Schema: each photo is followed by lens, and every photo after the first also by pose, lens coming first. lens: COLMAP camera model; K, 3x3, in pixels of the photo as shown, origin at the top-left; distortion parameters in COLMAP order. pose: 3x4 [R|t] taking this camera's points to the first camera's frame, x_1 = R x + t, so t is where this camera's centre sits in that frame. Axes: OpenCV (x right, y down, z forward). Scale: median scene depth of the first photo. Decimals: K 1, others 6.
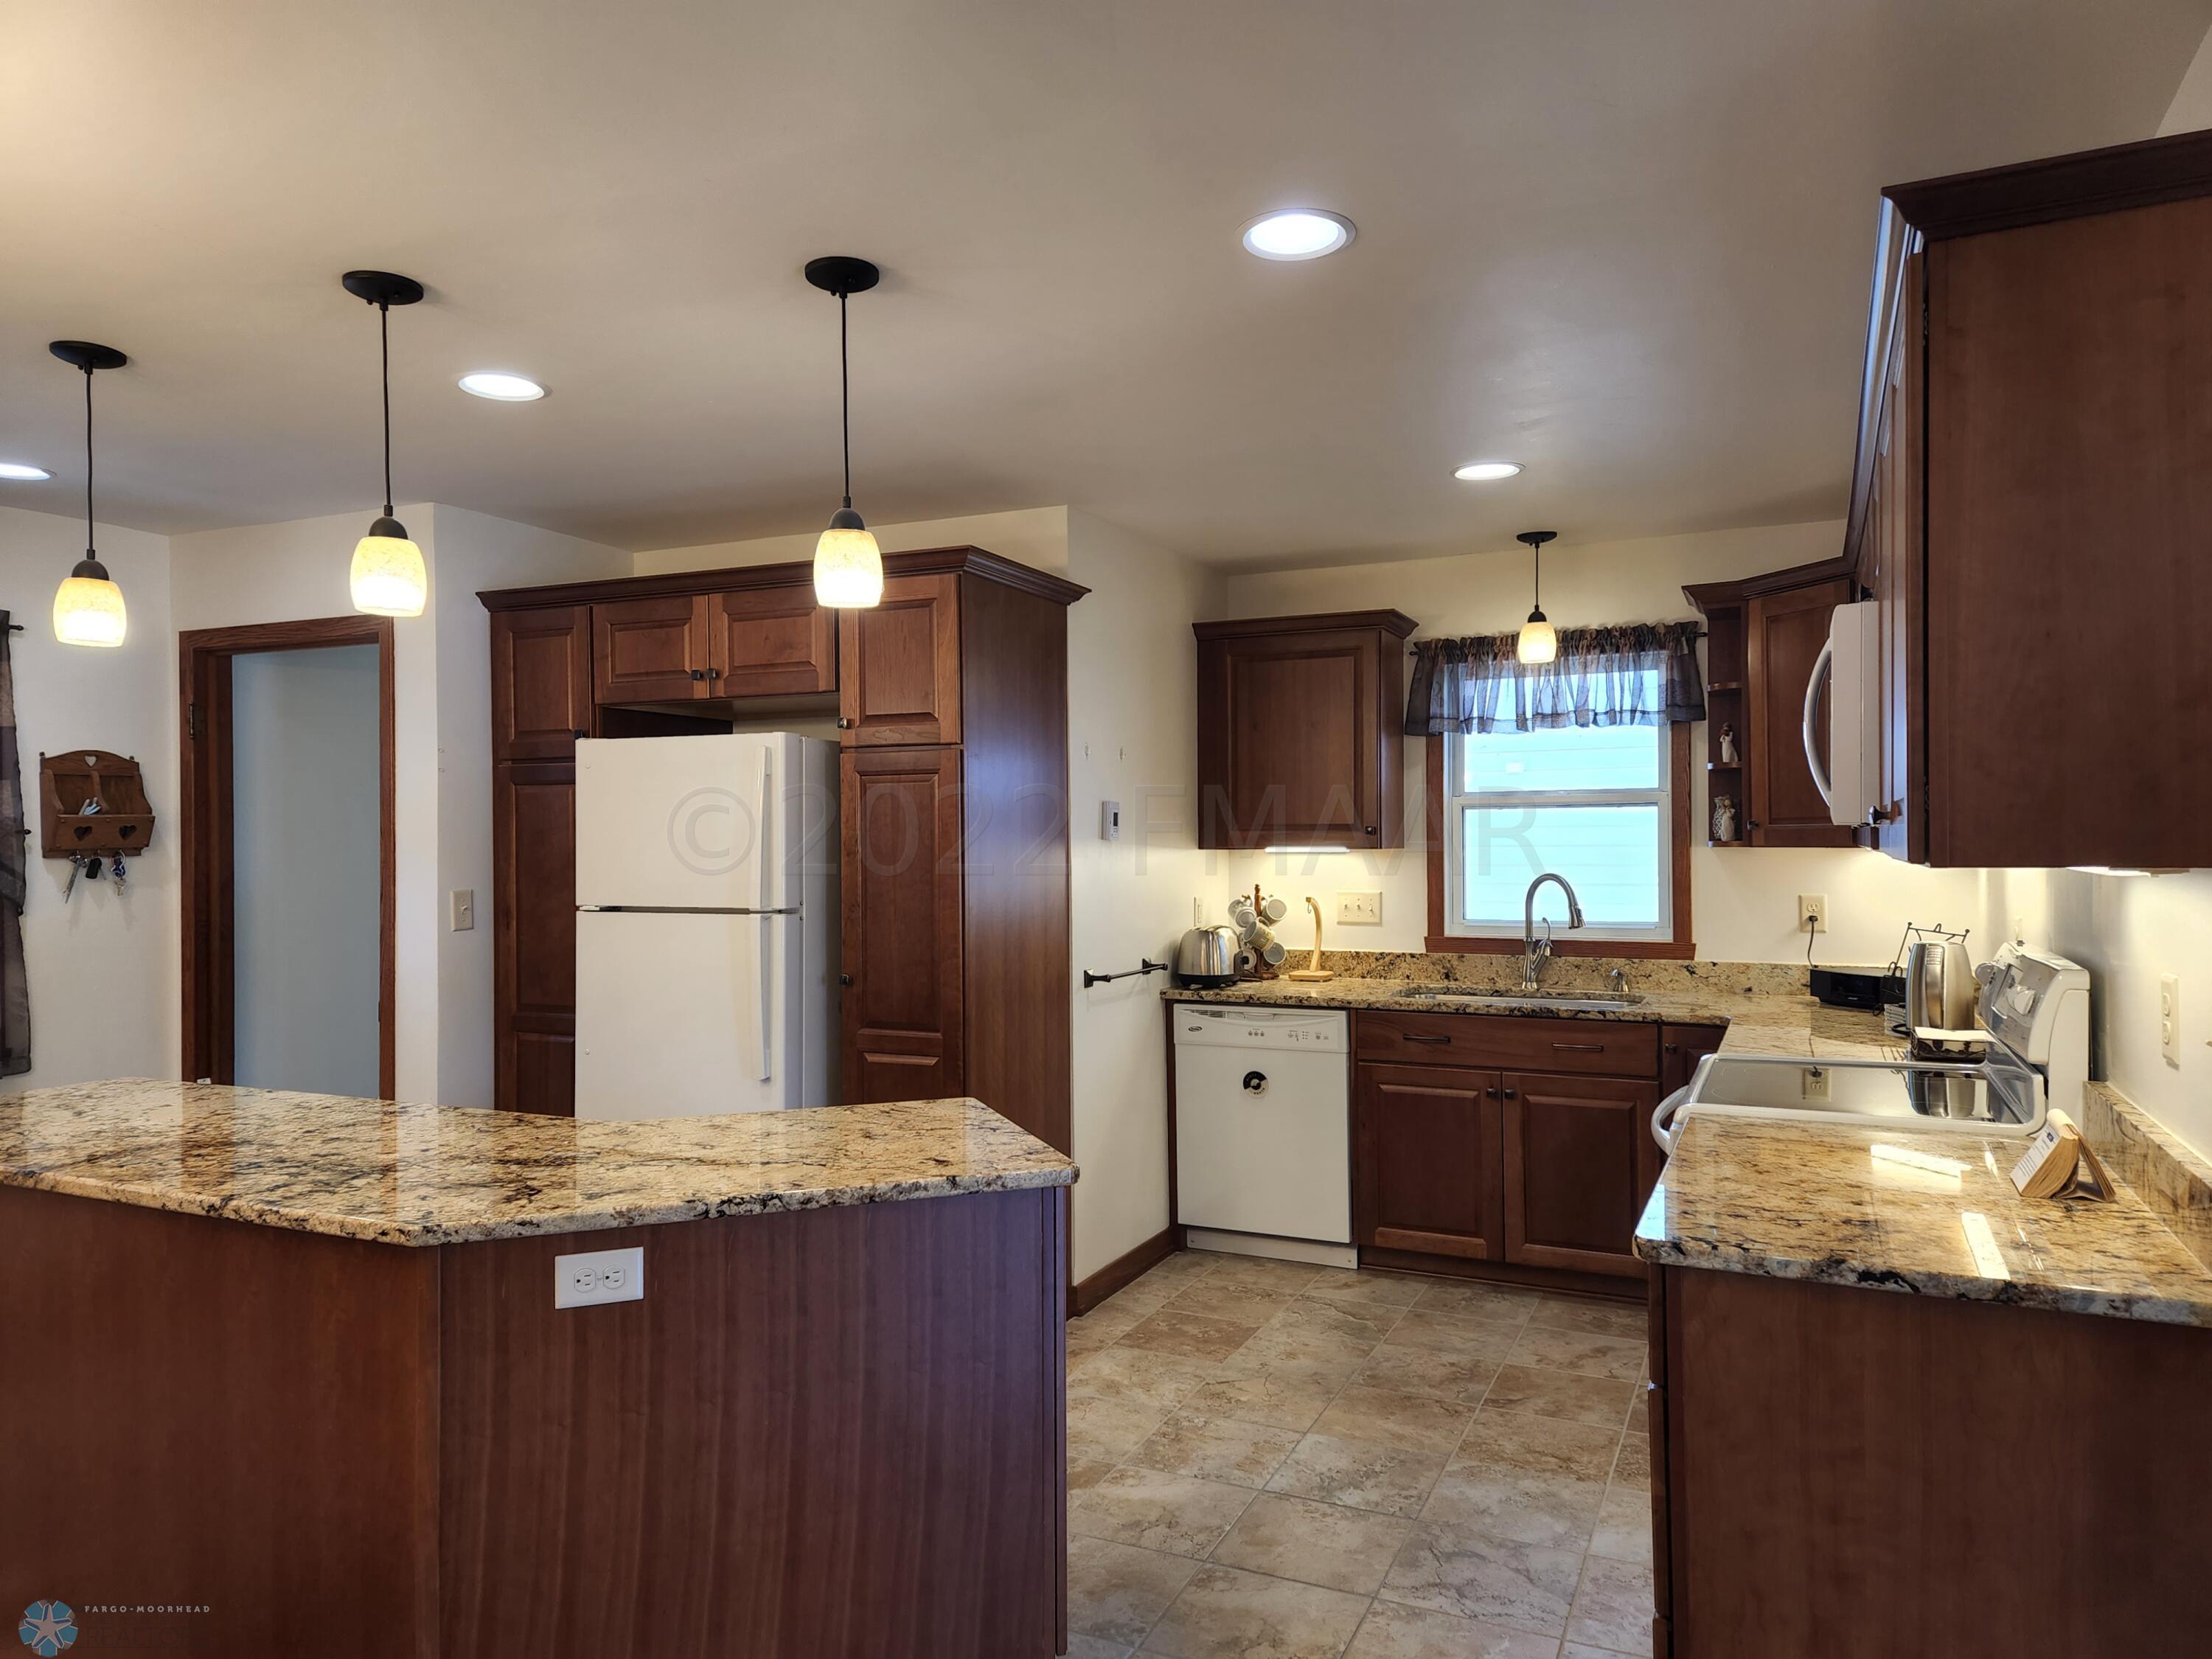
lens RADIAL K [[1463.1, 0, 1106.0], [0, 1463.1, 829.5], [0, 0, 1]] dist [0.033382, 0.000216]
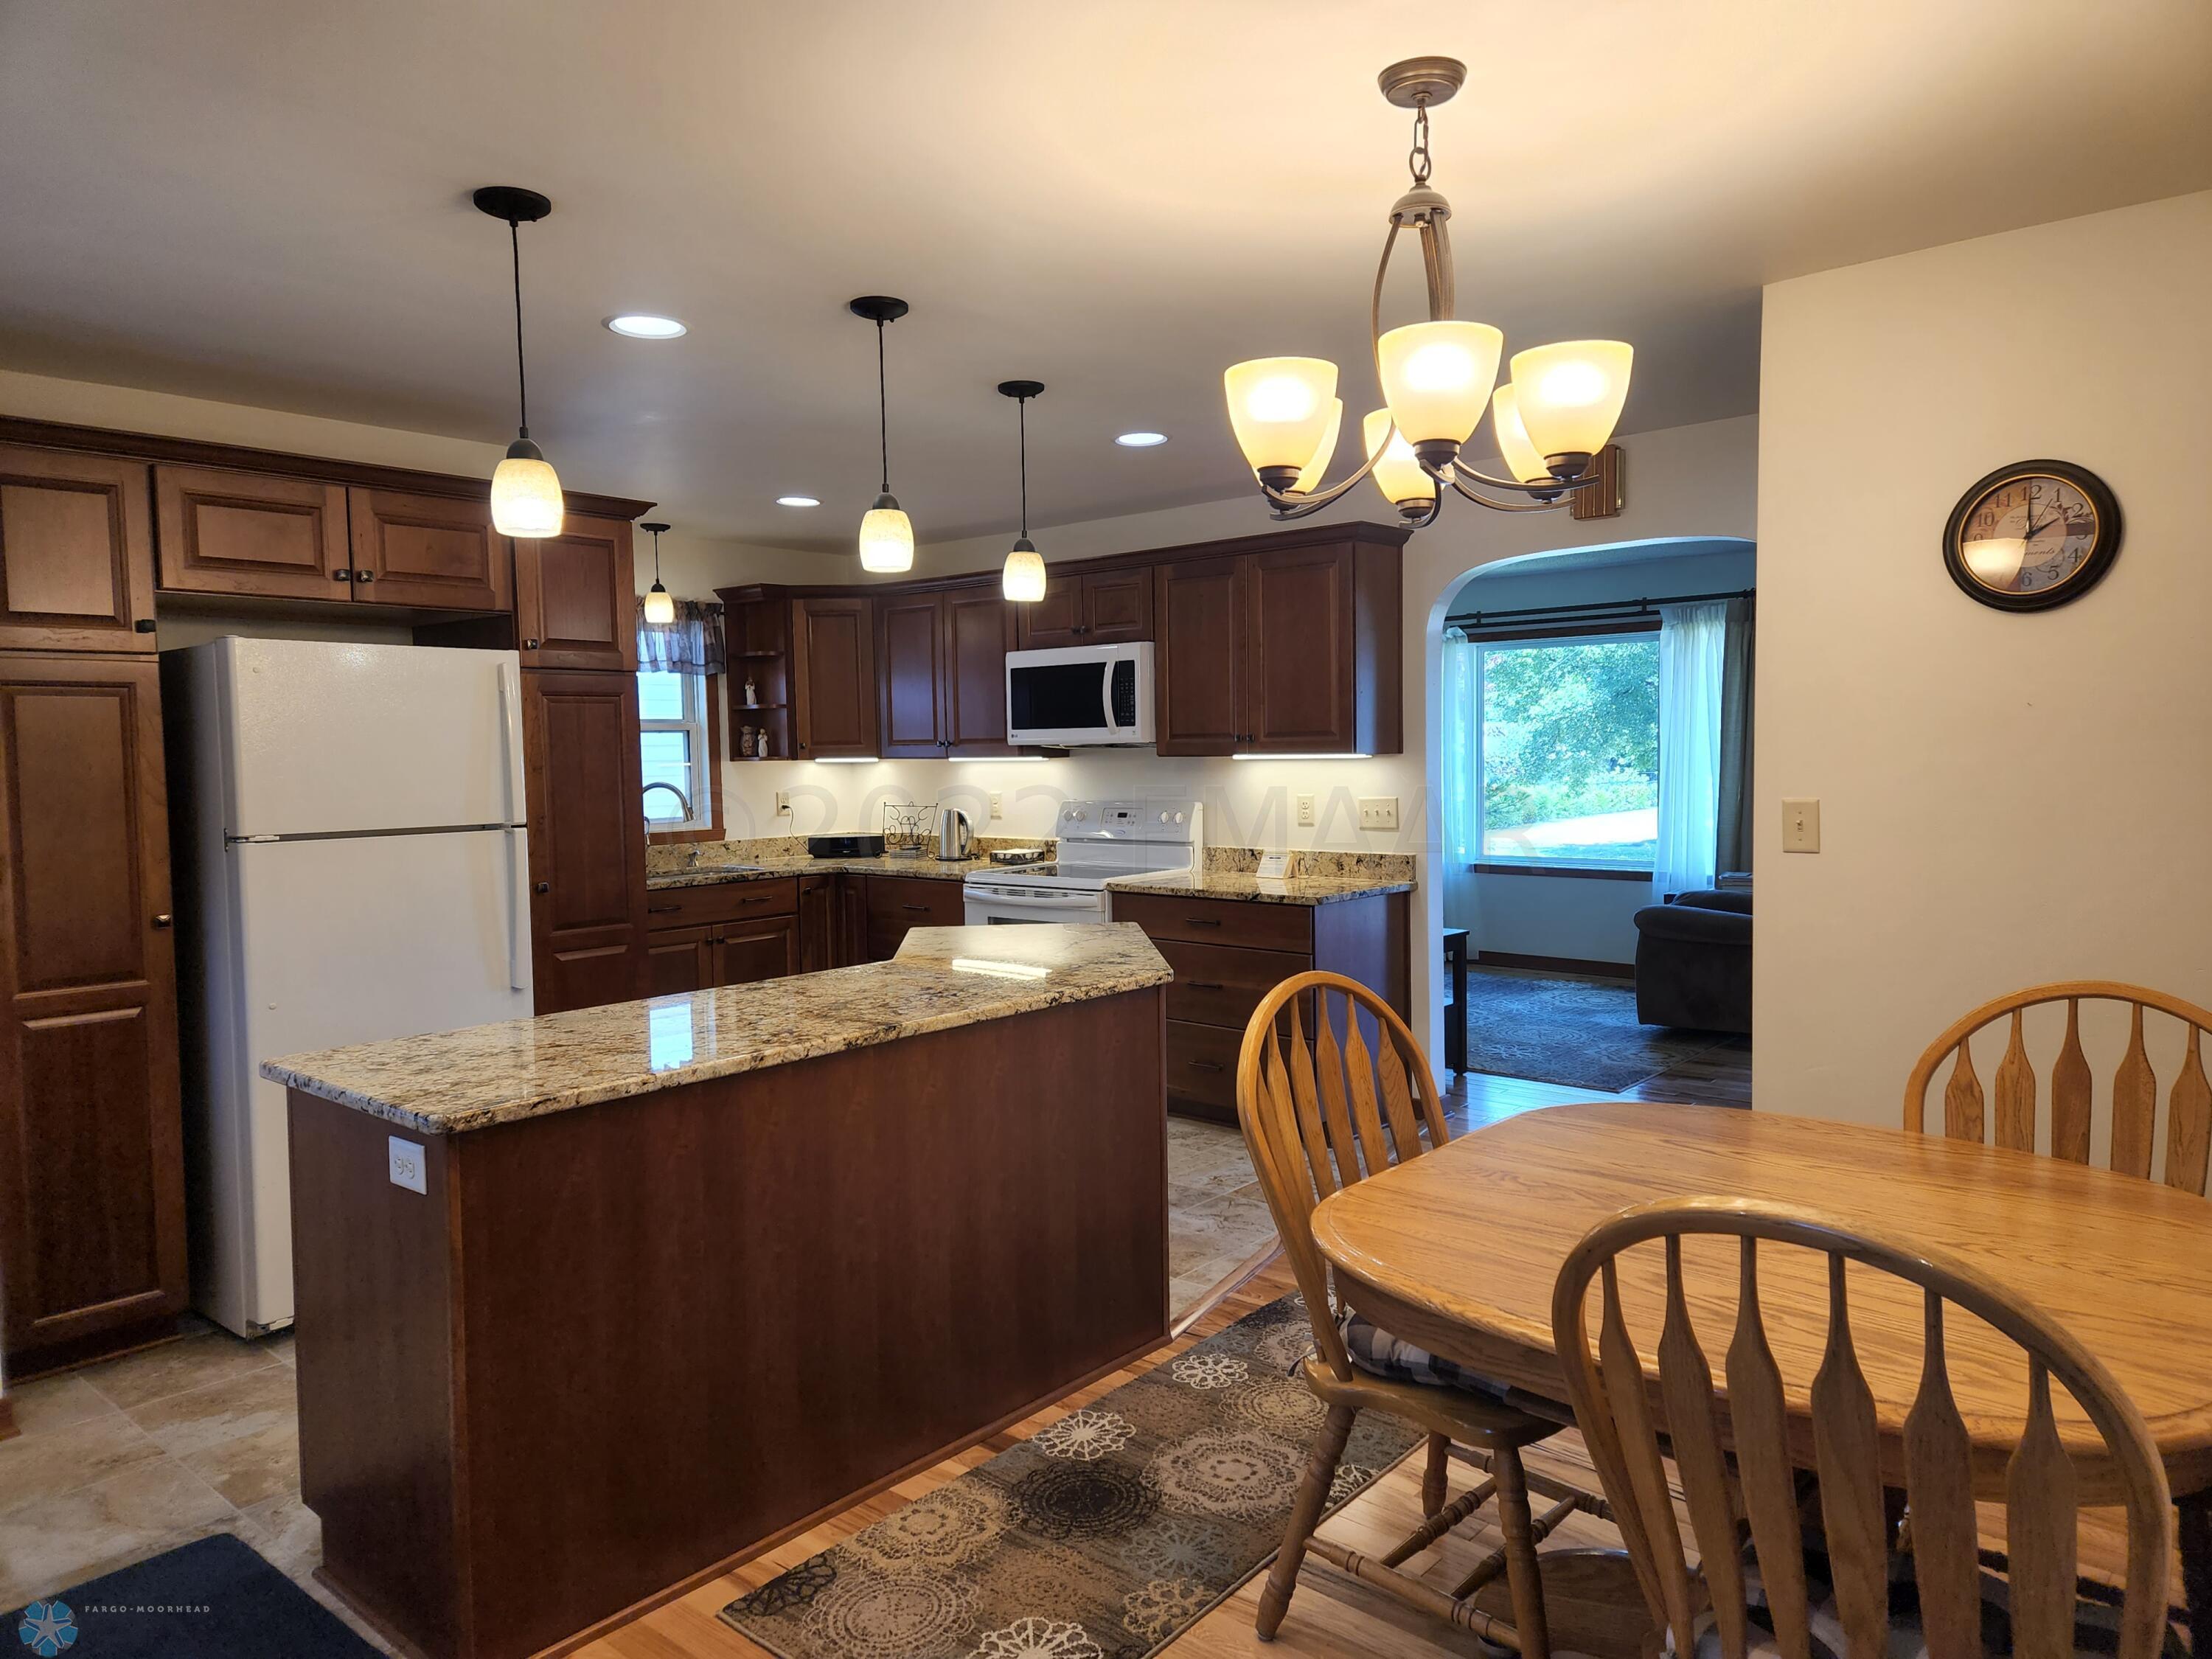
lens RADIAL K [[1463.1, 0, 1106.0], [0, 1463.1, 829.5], [0, 0, 1]] dist [0.033382, 0.000216]
pose [[0.264224, -0.053251, 0.962990, -1.083935], [0.010101, 0.998573, 0.052447, 0.008604], [-0.964408, -0.004130, 0.264385, 0.320704]]
